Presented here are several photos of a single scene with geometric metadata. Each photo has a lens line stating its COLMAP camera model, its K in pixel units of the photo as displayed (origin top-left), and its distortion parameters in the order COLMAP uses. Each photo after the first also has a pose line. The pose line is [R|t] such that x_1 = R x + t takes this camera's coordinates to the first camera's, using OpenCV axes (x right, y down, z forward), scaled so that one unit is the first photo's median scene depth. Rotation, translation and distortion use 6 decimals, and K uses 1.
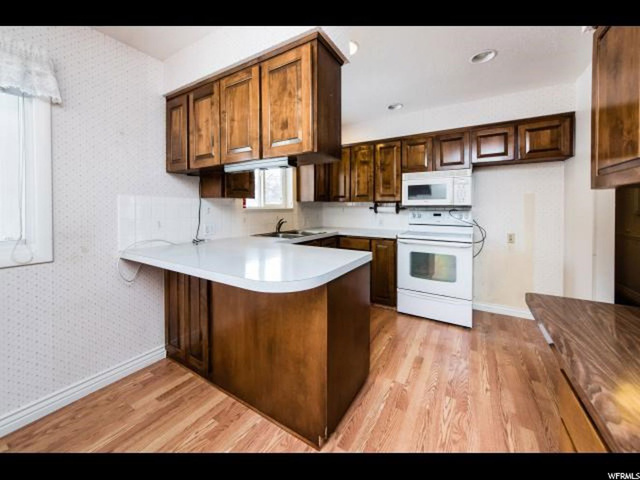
lens RADIAL K [[228.7, 0, 318.4], [0, 228.7, 207.2], [0, 0, 1]] dist [-0.001626, -0.000468]
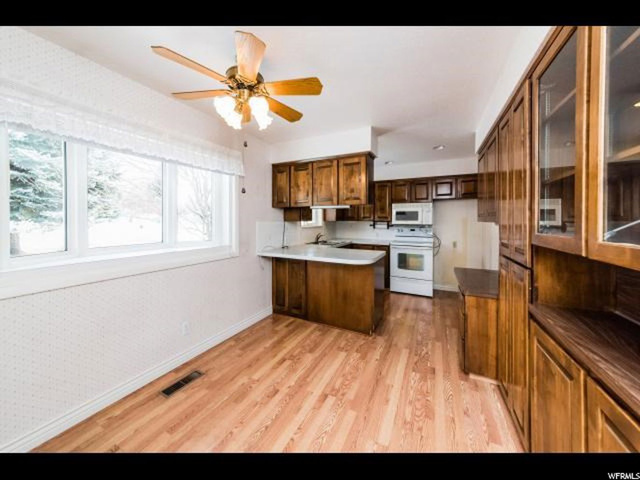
lens RADIAL K [[228.7, 0, 322.7], [0, 228.7, 212.9], [0, 0, 1]] dist [-0.001626, -0.000468]
pose [[0.989852, 0.010668, 0.141702, -0.359391], [-0.007606, 0.999726, -0.022130, -0.050895], [-0.141899, 0.020827, 0.989662, -0.537048]]
